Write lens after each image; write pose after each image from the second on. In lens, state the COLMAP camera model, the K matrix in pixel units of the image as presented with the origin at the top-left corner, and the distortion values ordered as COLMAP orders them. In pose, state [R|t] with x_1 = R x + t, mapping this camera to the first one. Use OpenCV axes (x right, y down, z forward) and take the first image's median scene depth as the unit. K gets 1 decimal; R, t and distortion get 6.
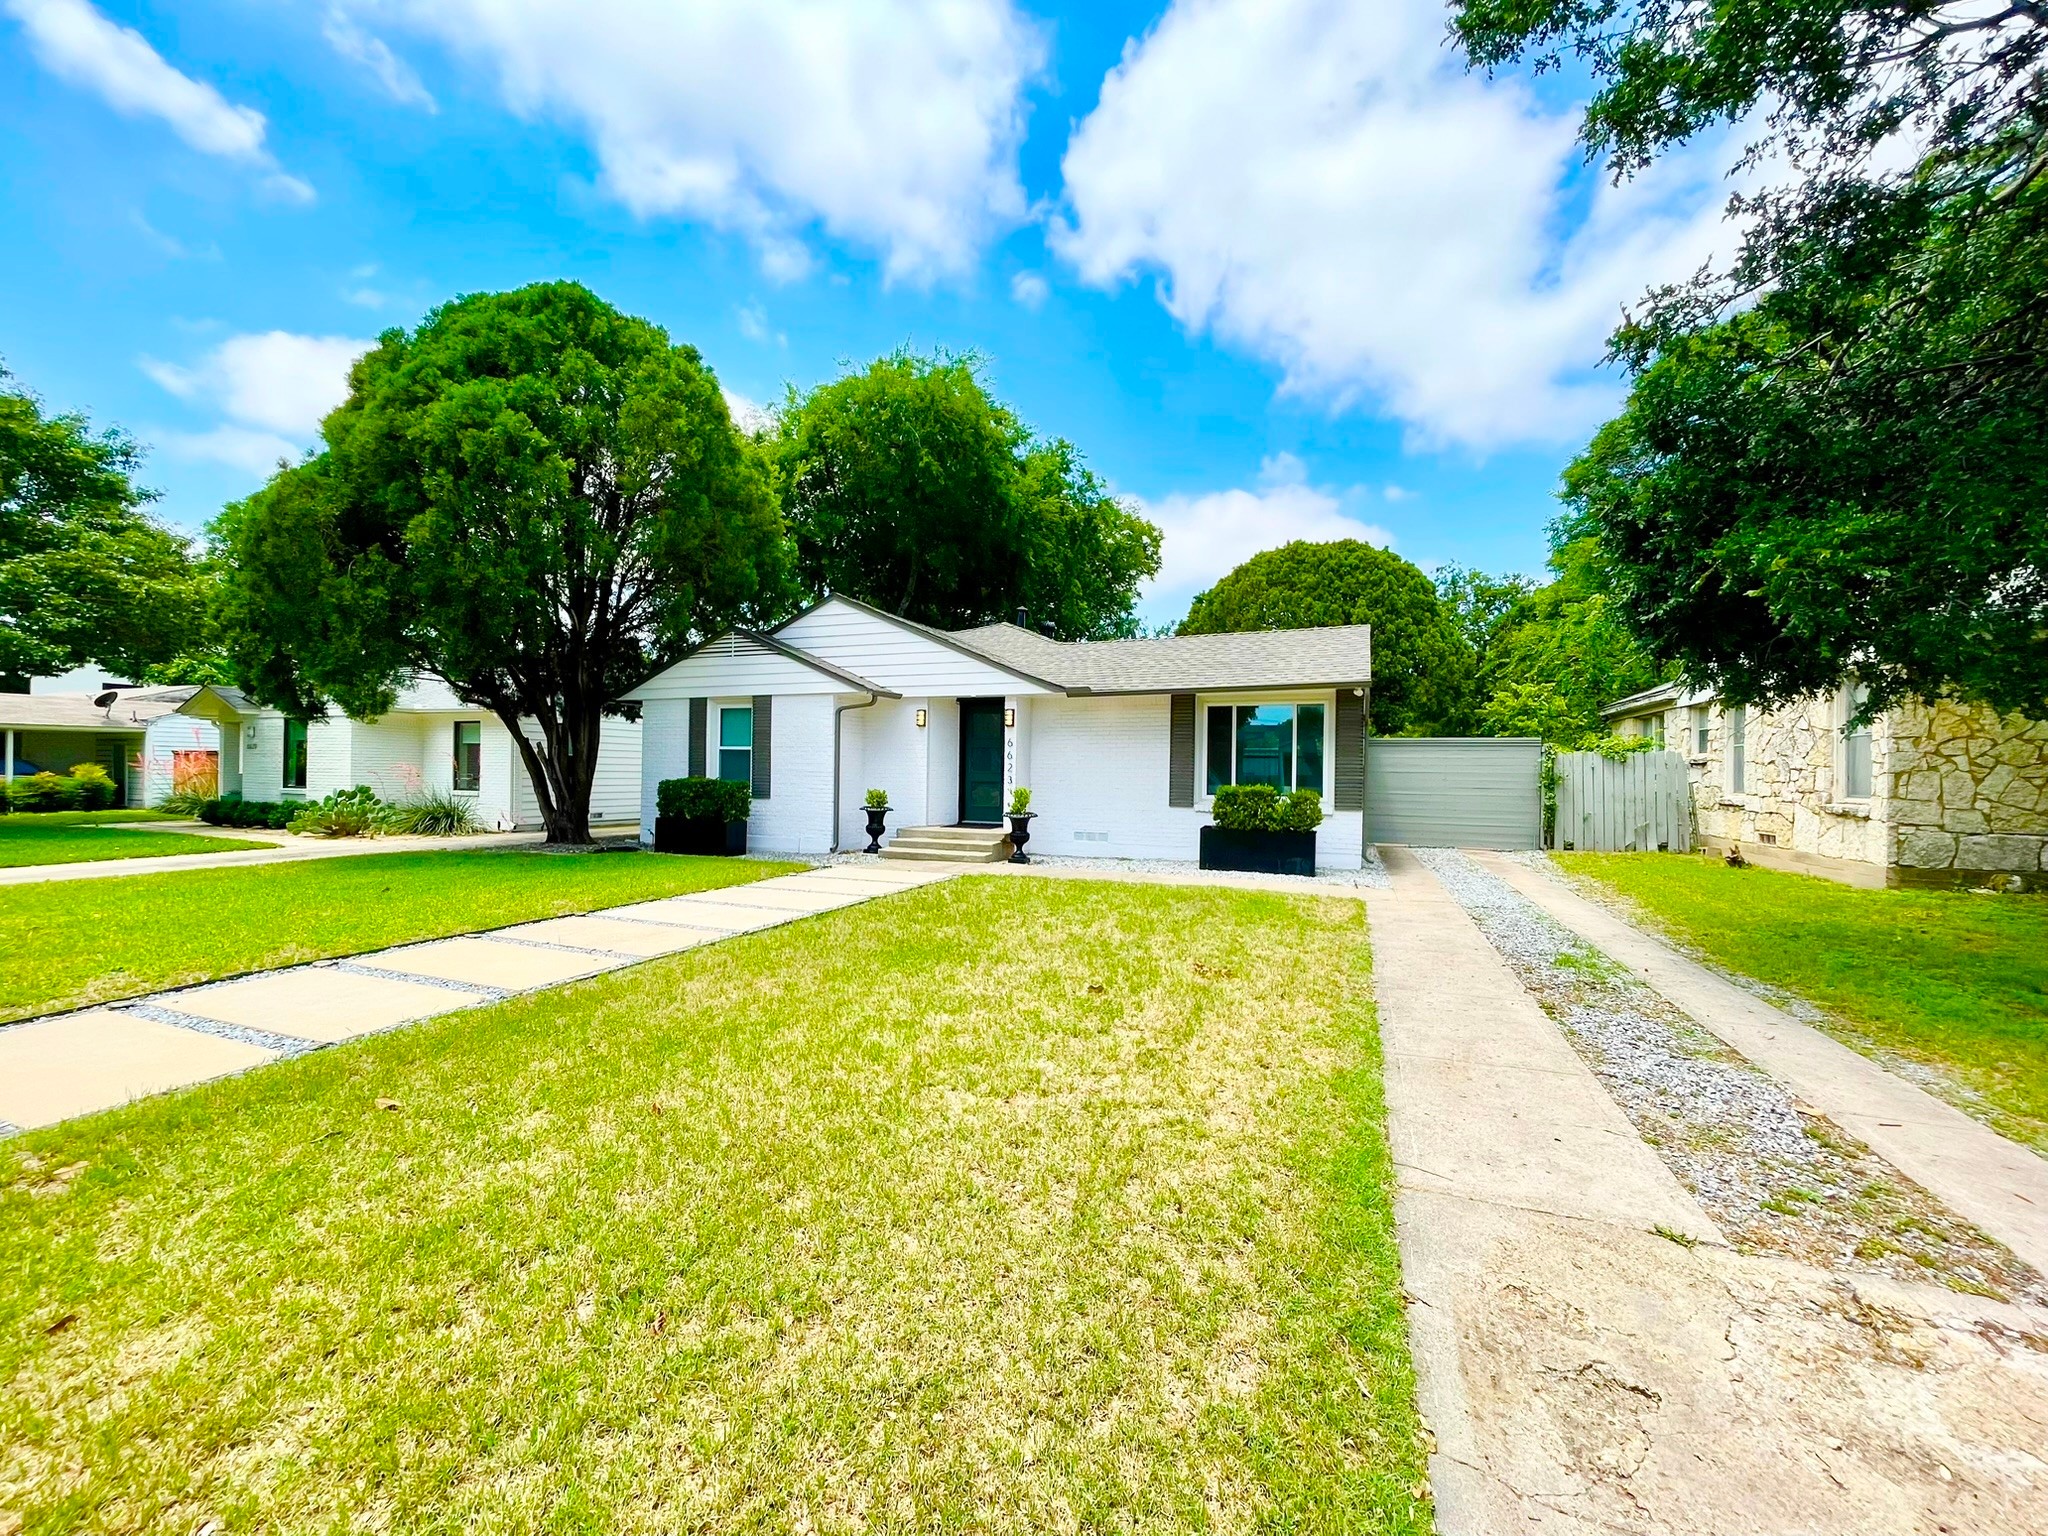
lens RADIAL K [[824.9, 0, 1039.3], [0, 824.9, 754.2], [0, 0, 1]] dist [-0.001506, -0.000616]
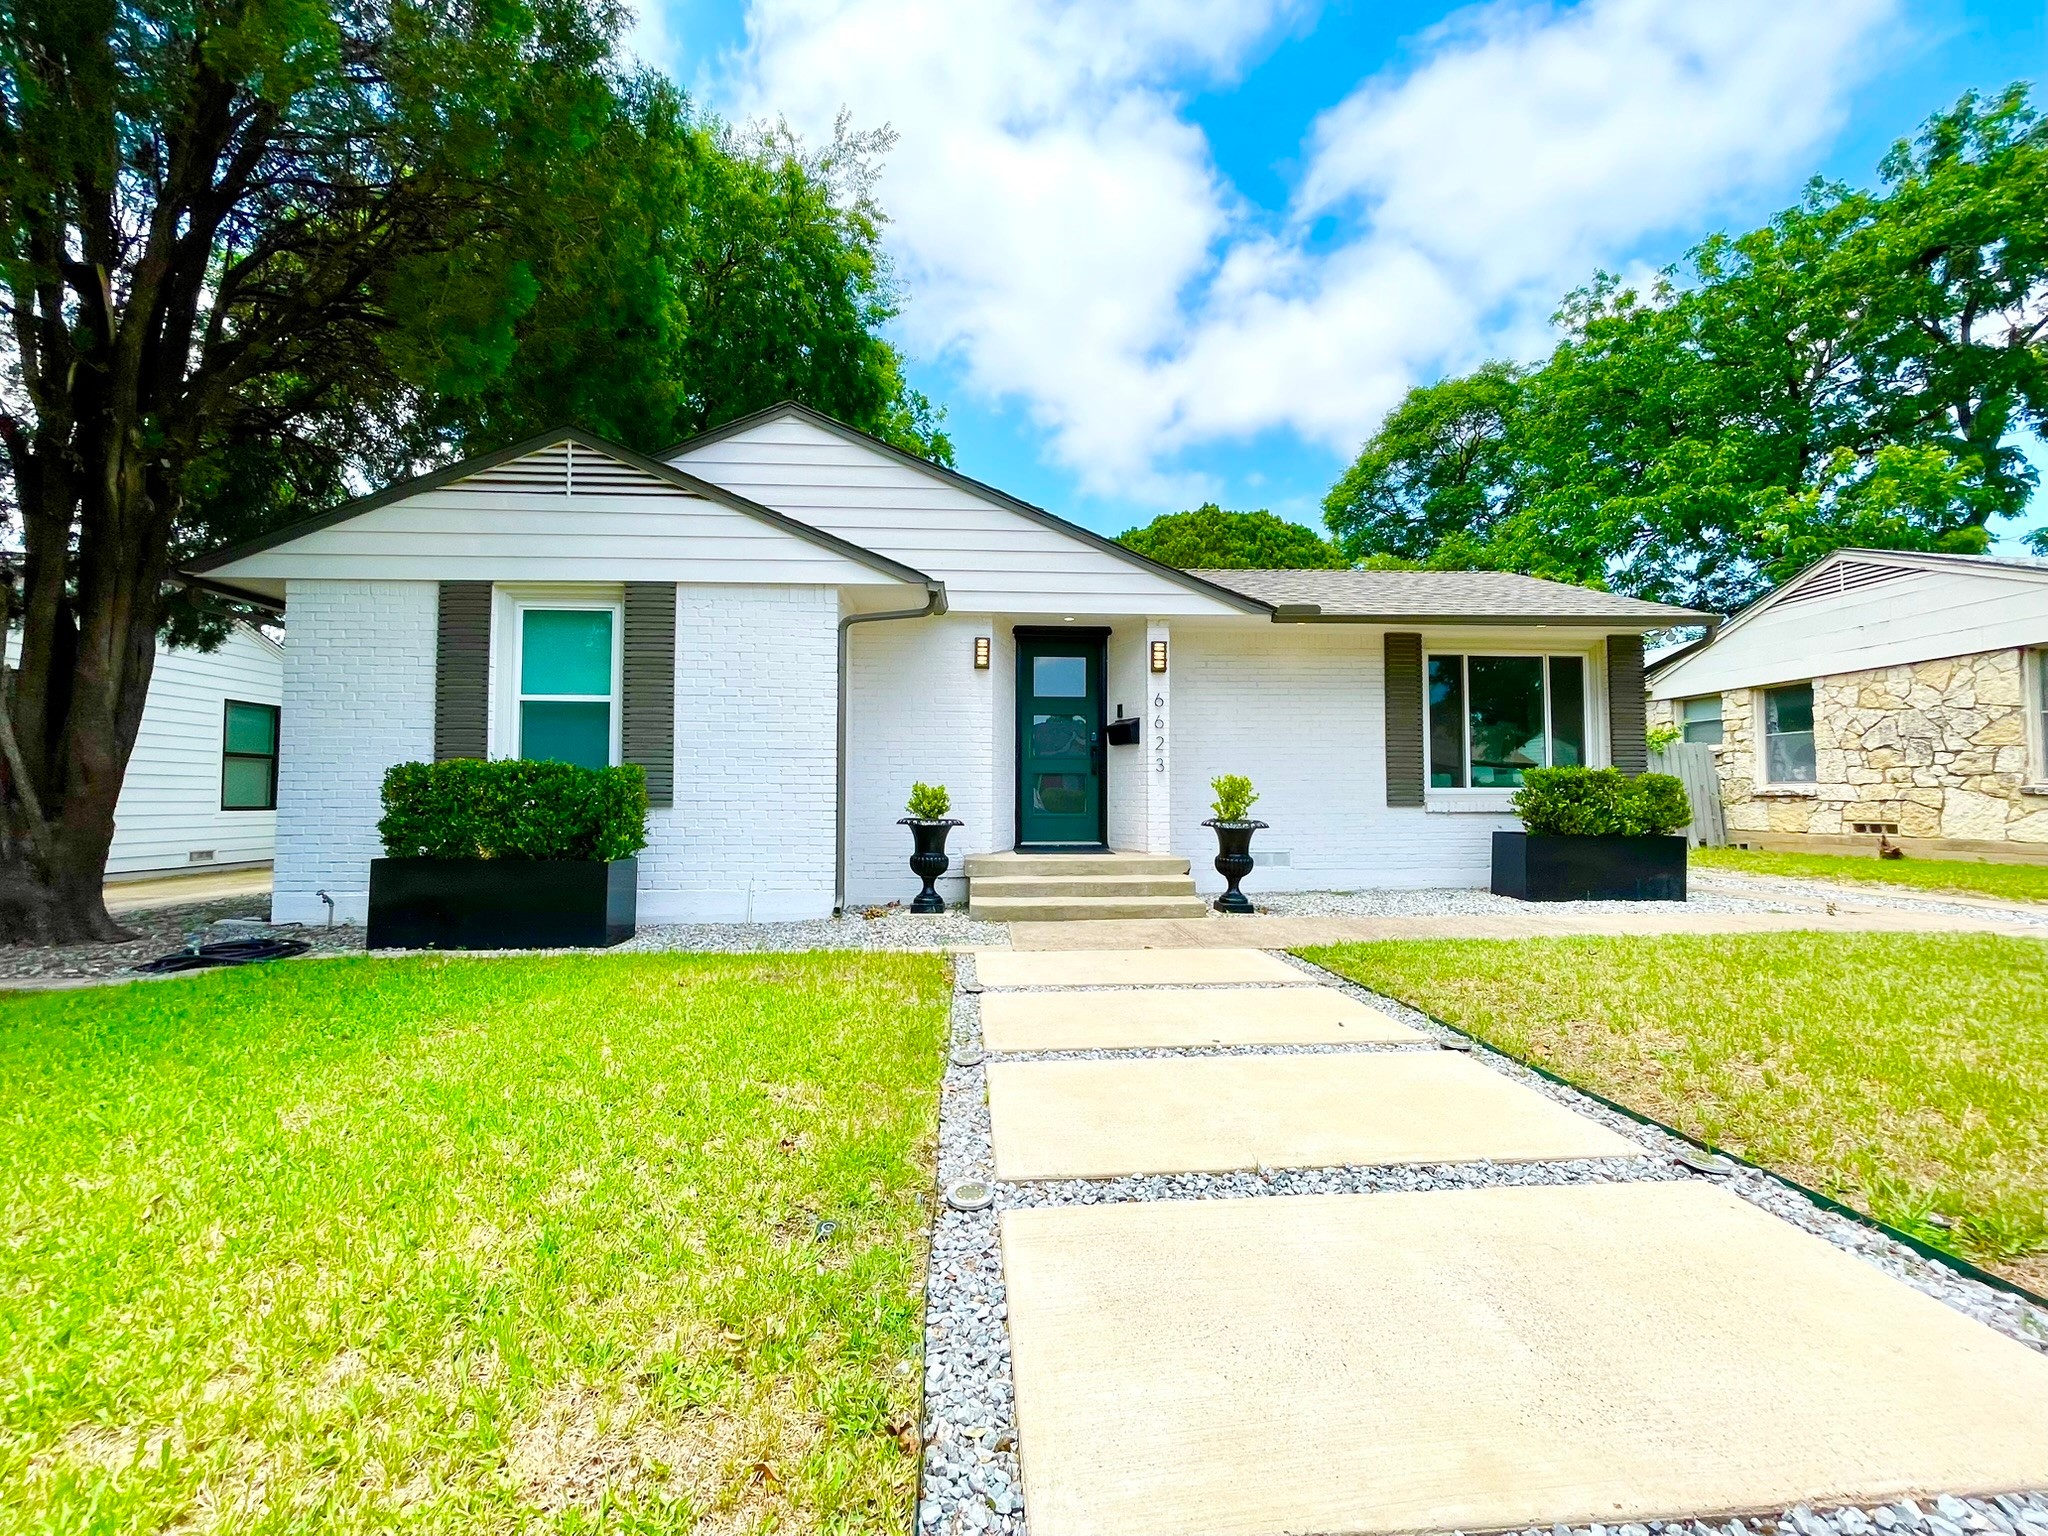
lens RADIAL K [[824.9, 0, 1036.9], [0, 824.9, 760.4], [0, 0, 1]] dist [-0.001506, -0.000616]
pose [[0.903092, 0.007619, 0.429379, -0.351549], [0.002617, 0.999726, -0.023244, 0.040340], [-0.429439, 0.022115, 0.902825, 0.514315]]
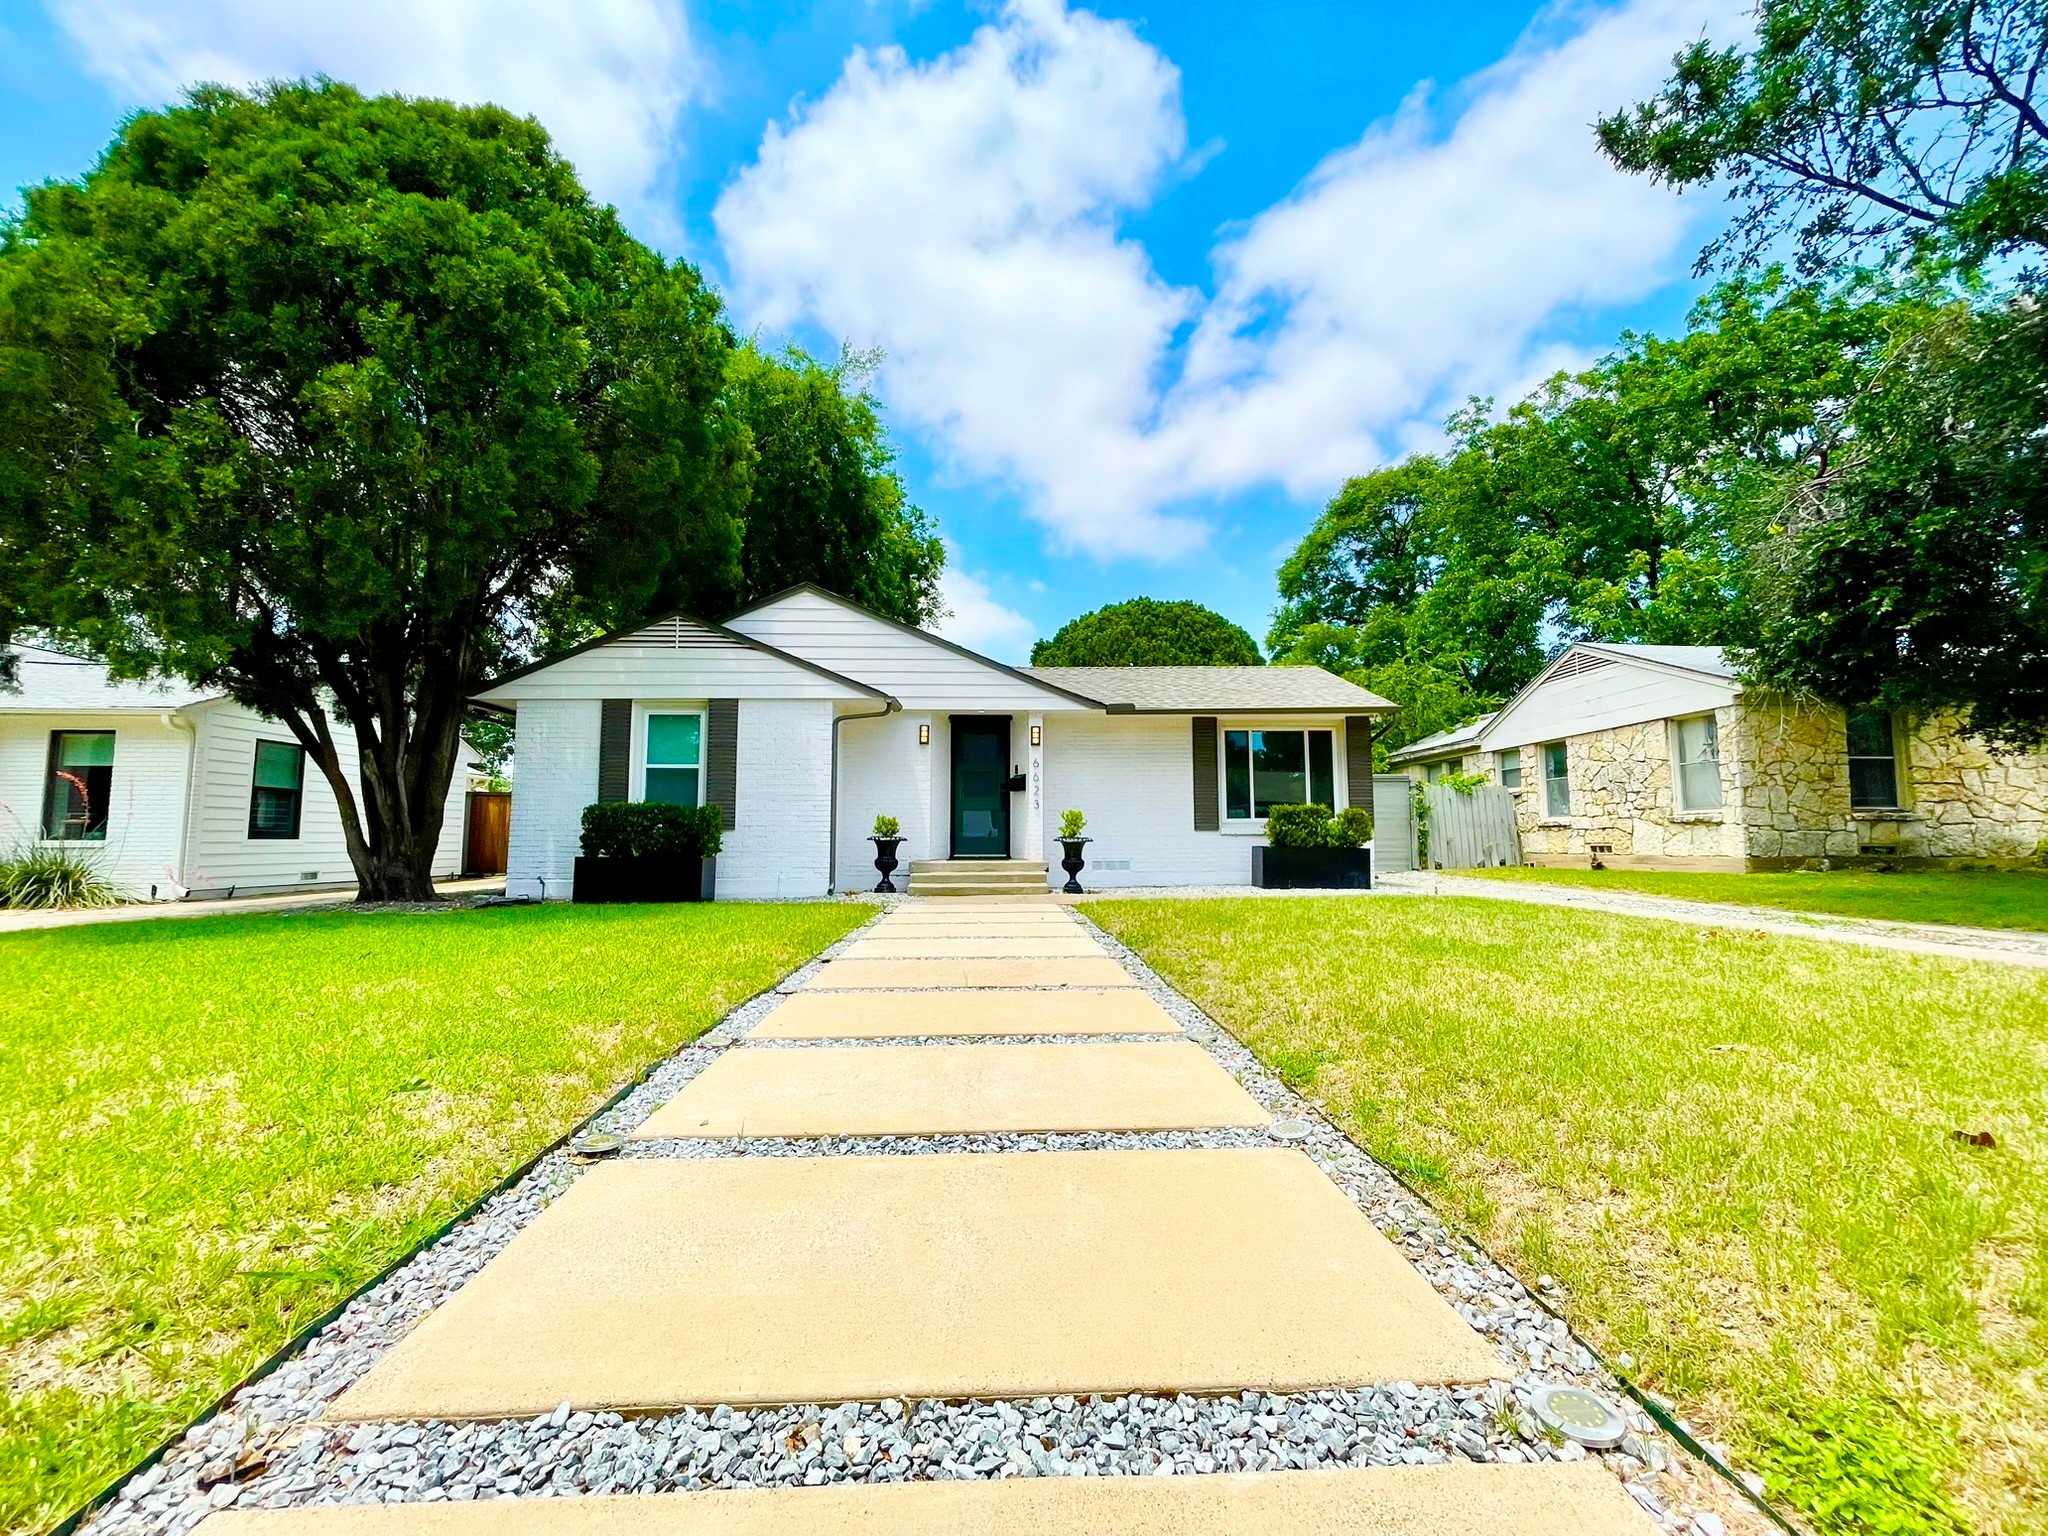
lens RADIAL K [[824.9, 0, 1041.4], [0, 824.9, 767.7], [0, 0, 1]] dist [-0.001506, -0.000616]
pose [[0.912238, 0.020443, 0.409149, -0.394788], [0.006977, 0.997834, -0.065412, 0.049690], [-0.409600, 0.062526, 0.910120, 0.170387]]
